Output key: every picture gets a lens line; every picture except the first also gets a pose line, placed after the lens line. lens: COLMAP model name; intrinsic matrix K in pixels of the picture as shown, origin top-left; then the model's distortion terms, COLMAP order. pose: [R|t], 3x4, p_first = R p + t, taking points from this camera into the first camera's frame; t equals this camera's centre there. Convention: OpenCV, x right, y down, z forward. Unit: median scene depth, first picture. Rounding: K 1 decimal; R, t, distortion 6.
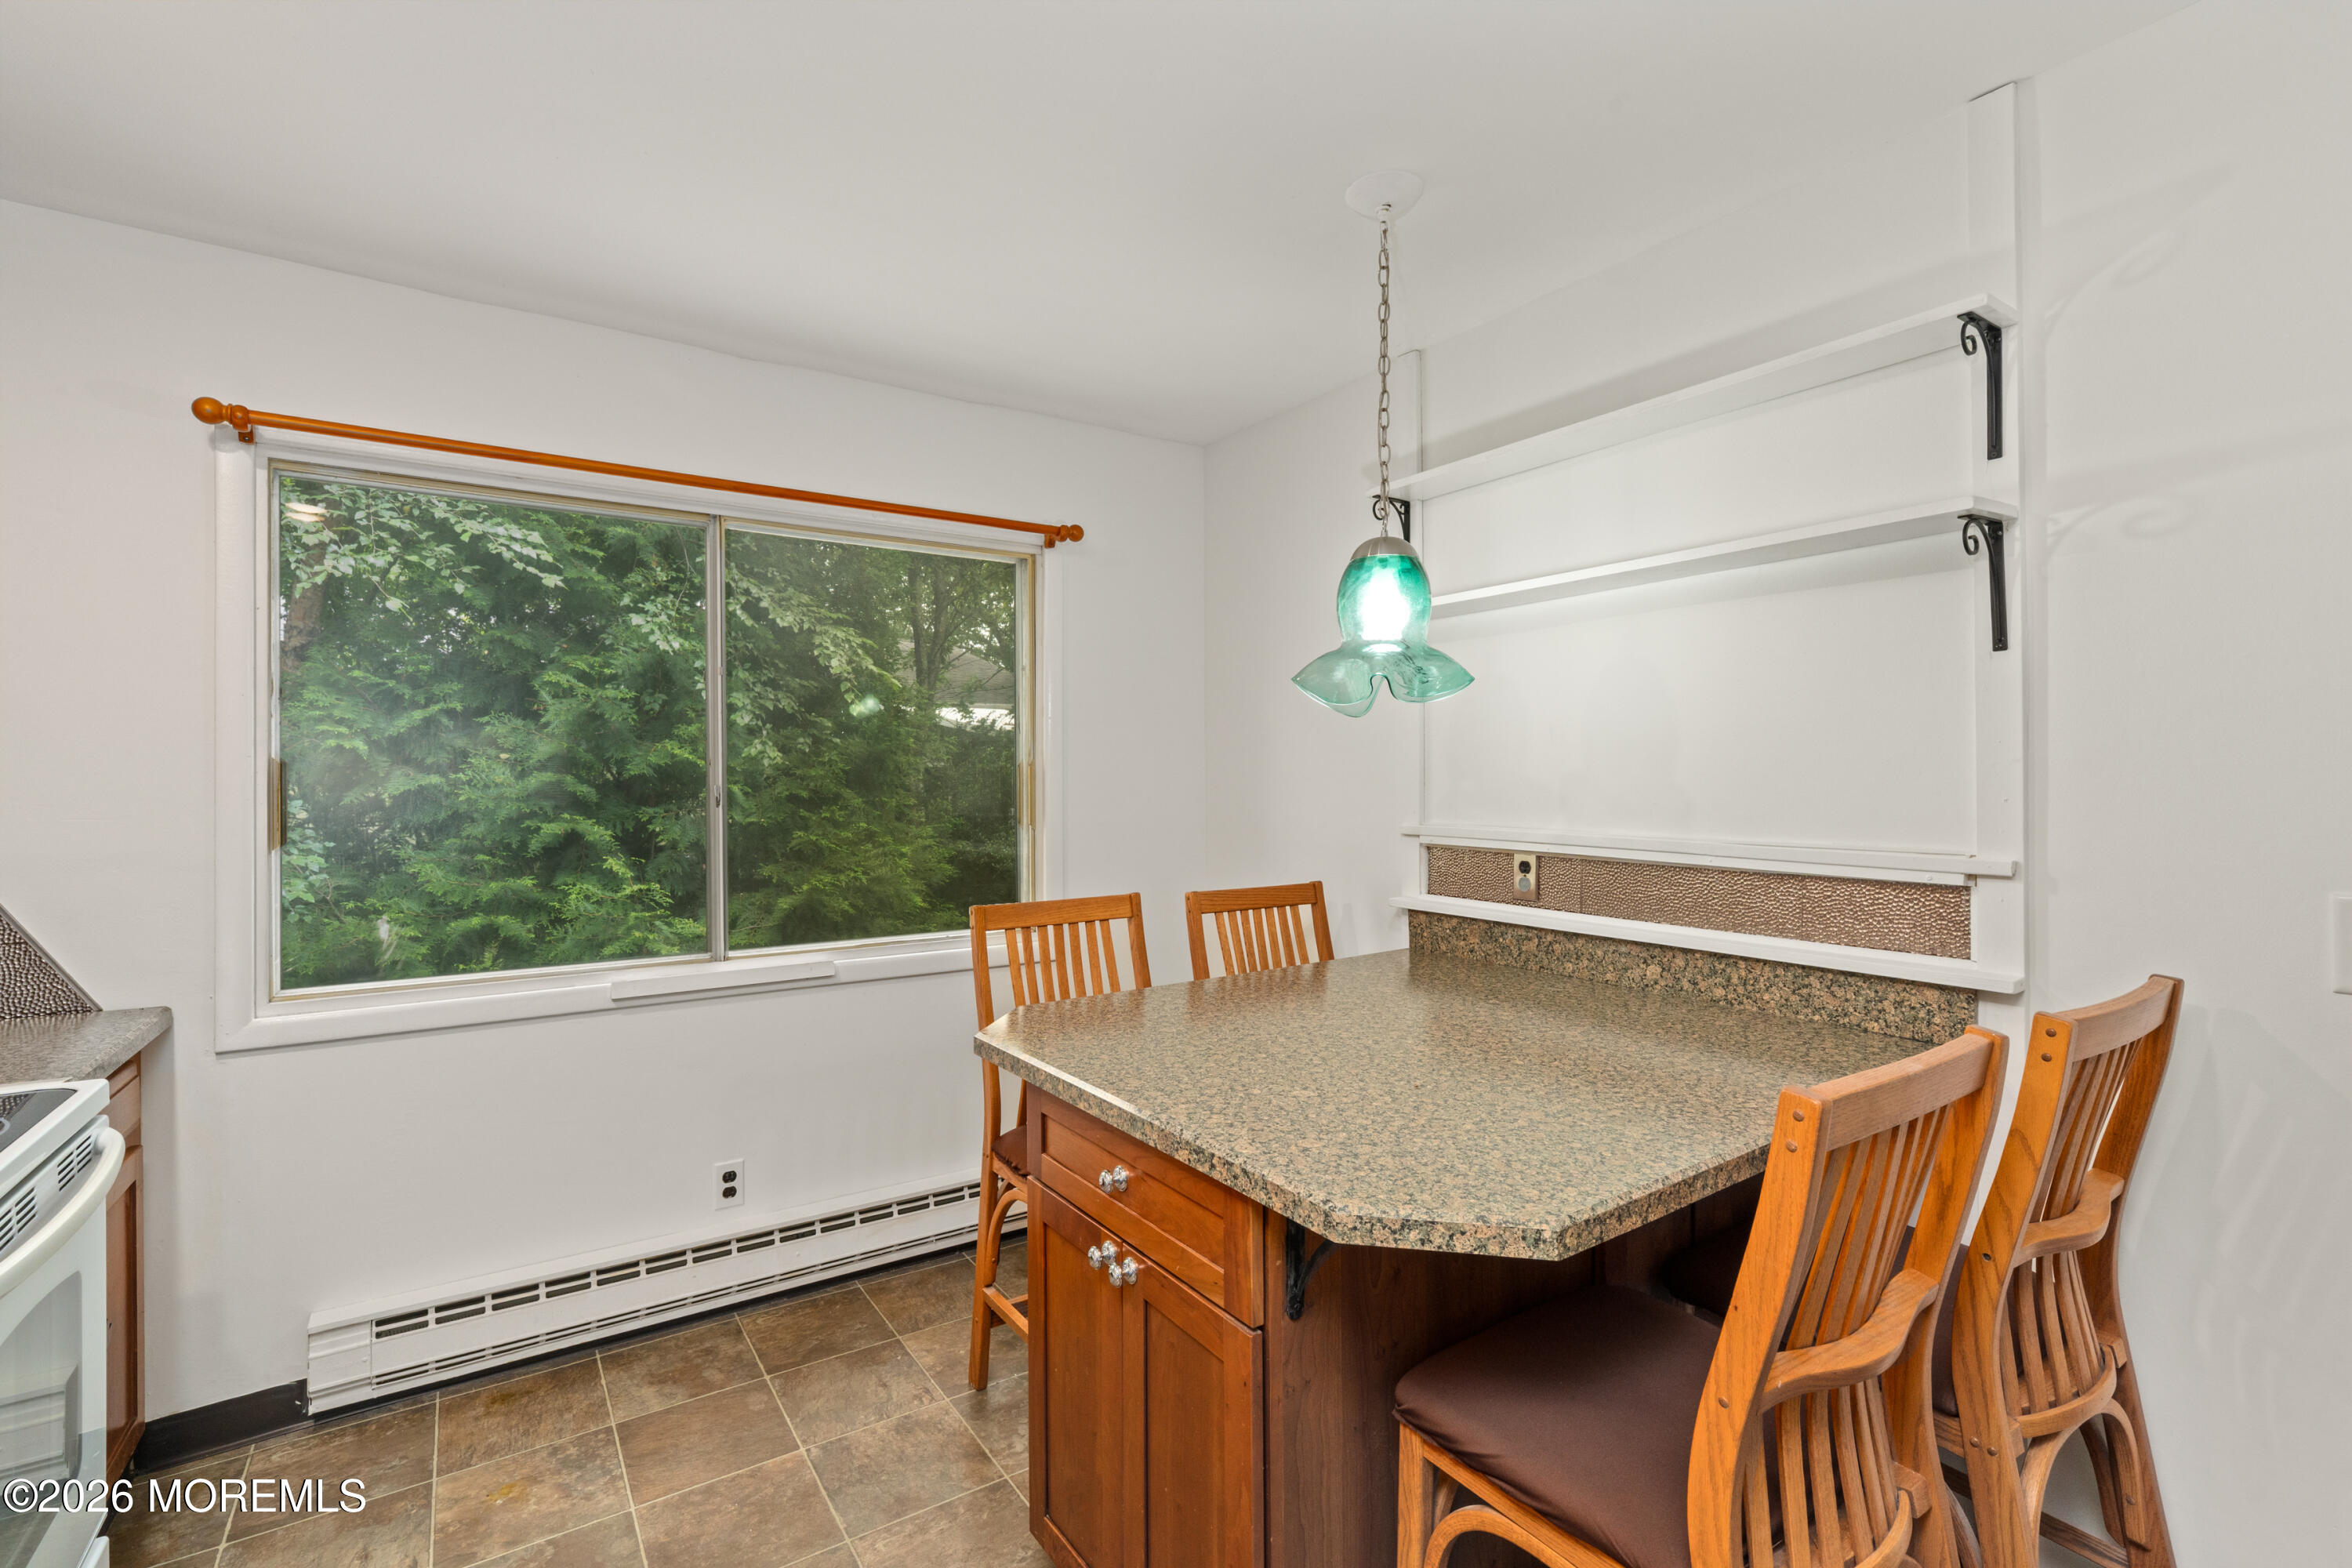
lens RADIAL K [[1058.4, 0, 1170.5], [0, 1058.4, 780.4], [0, 0, 1]] dist [-0.005808, 0.002476]
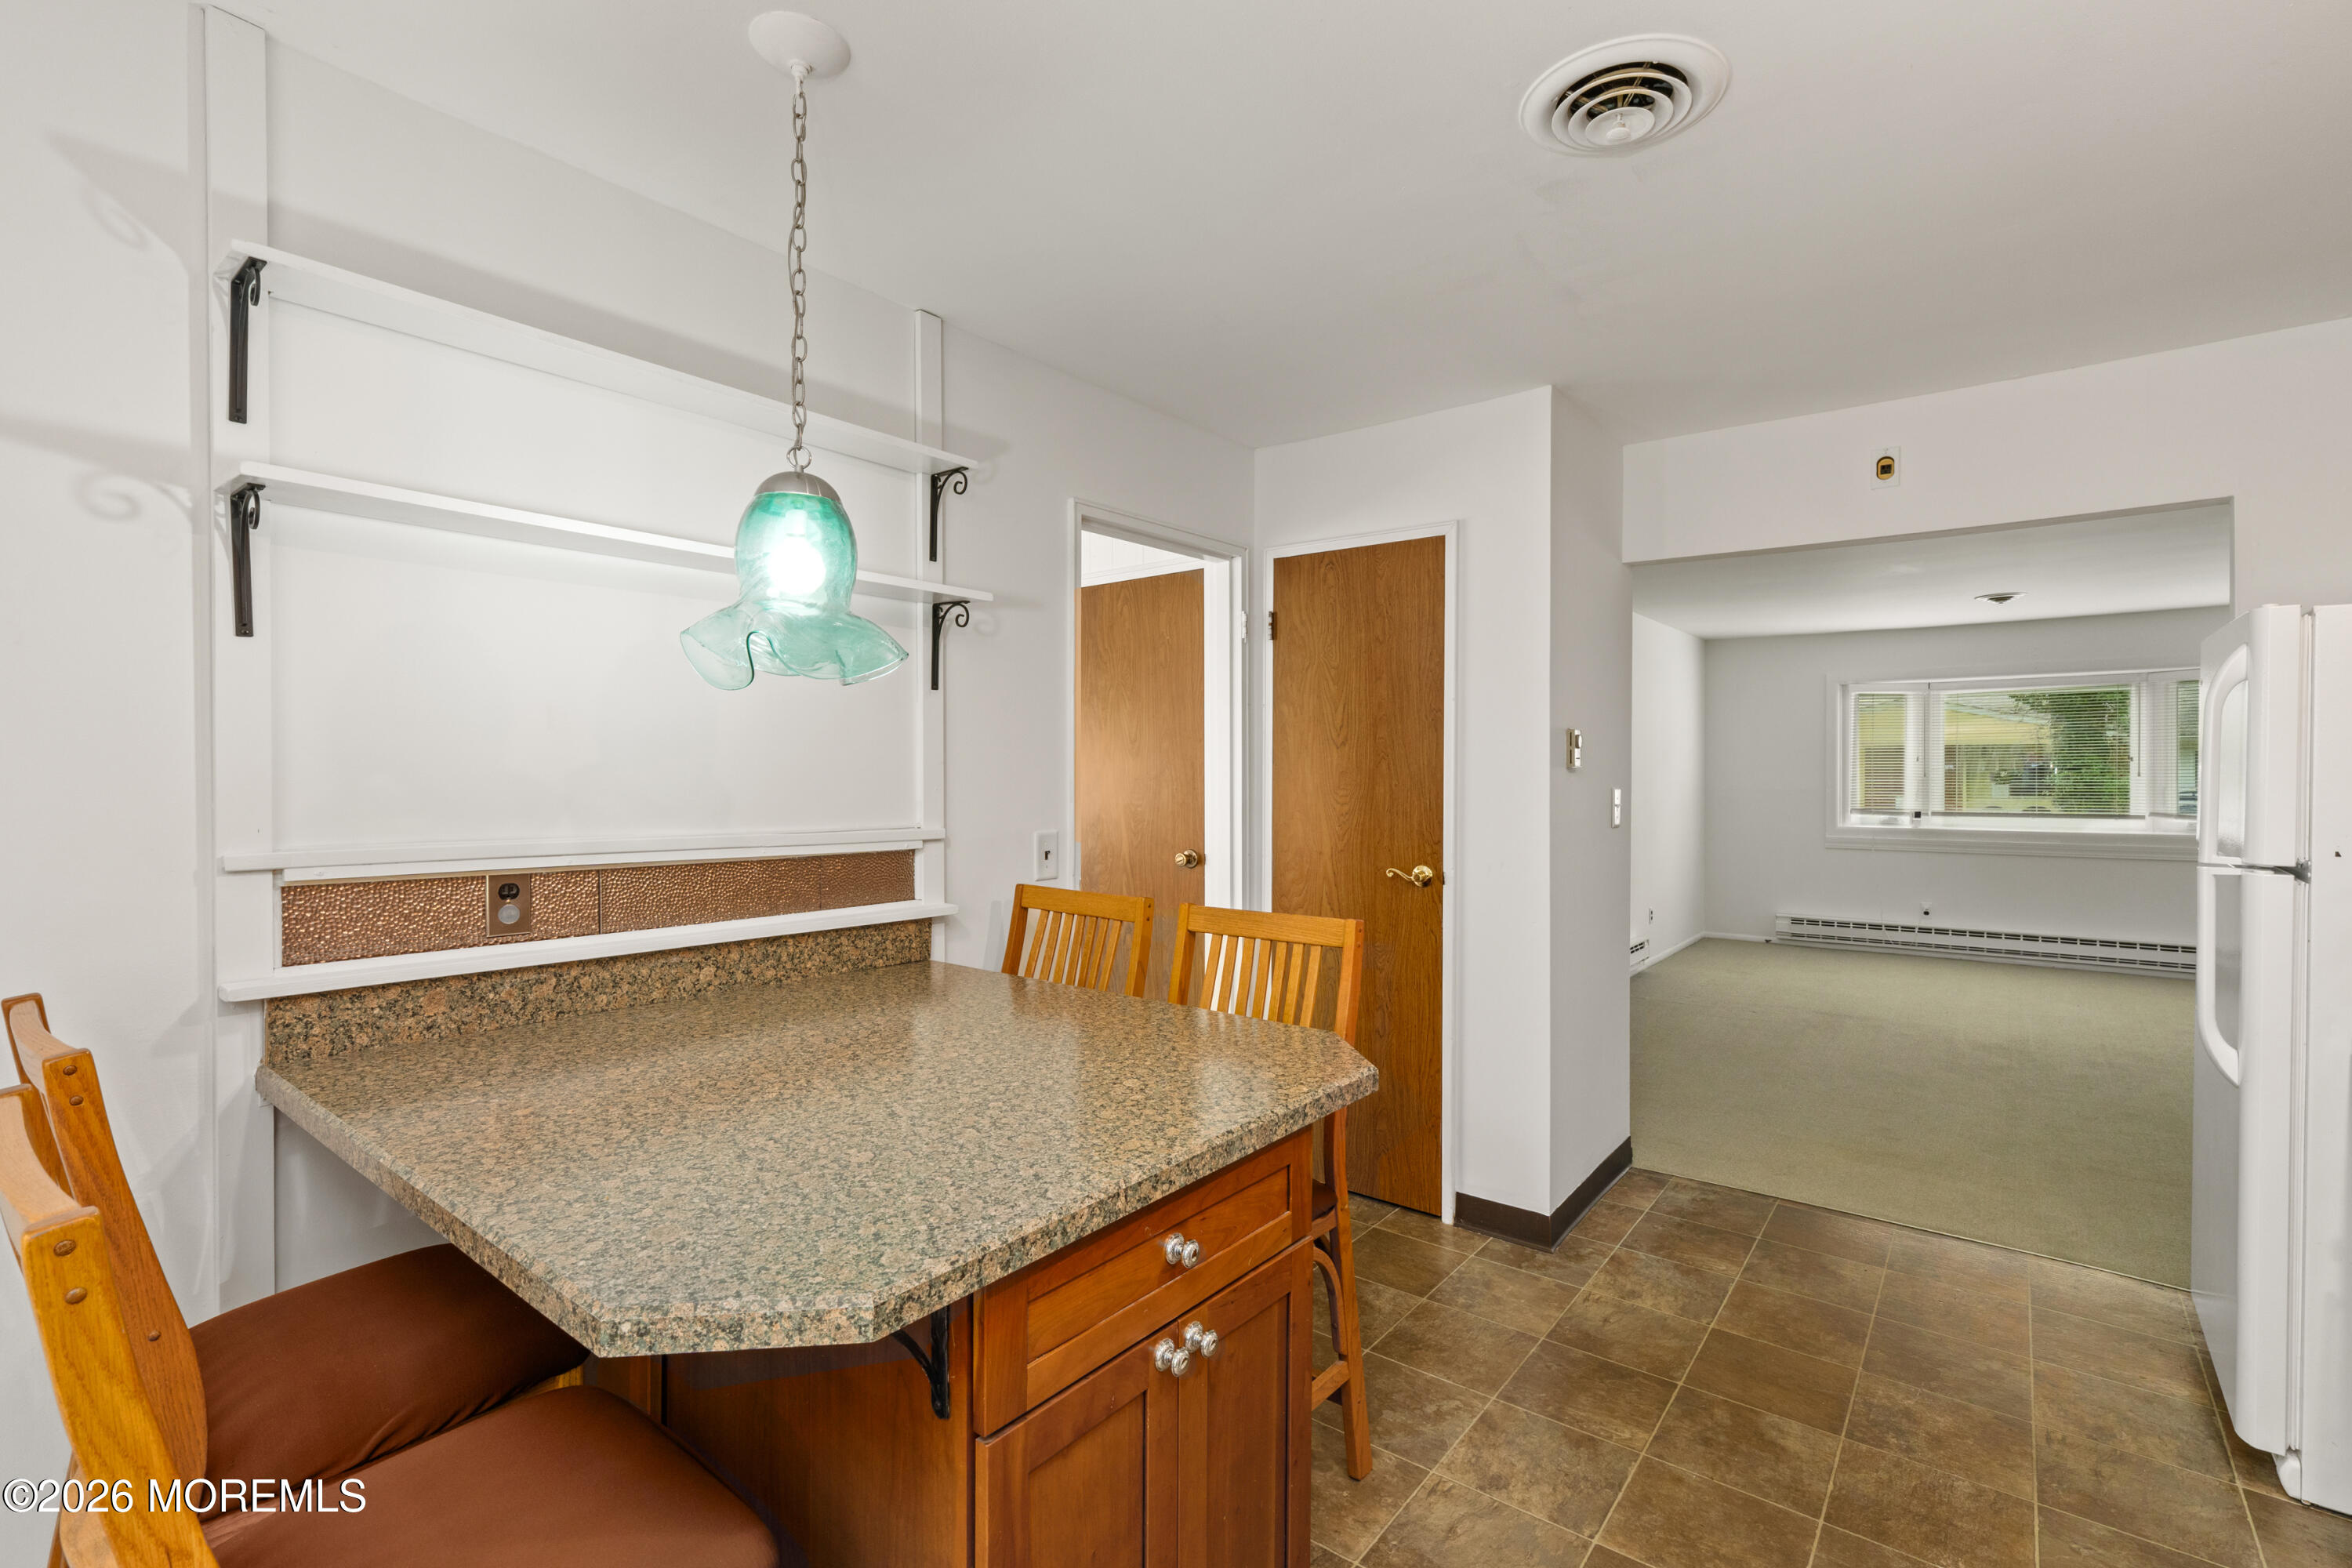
lens RADIAL K [[1058.4, 0, 1181.7], [0, 1058.4, 776.4], [0, 0, 1]] dist [-0.005808, 0.002476]
pose [[-0.309831, 0.002068, 0.950790, -0.550528], [0.001704, 0.999997, -0.001620, 0.002685], [-0.950790, 0.001119, -0.309833, 0.818412]]
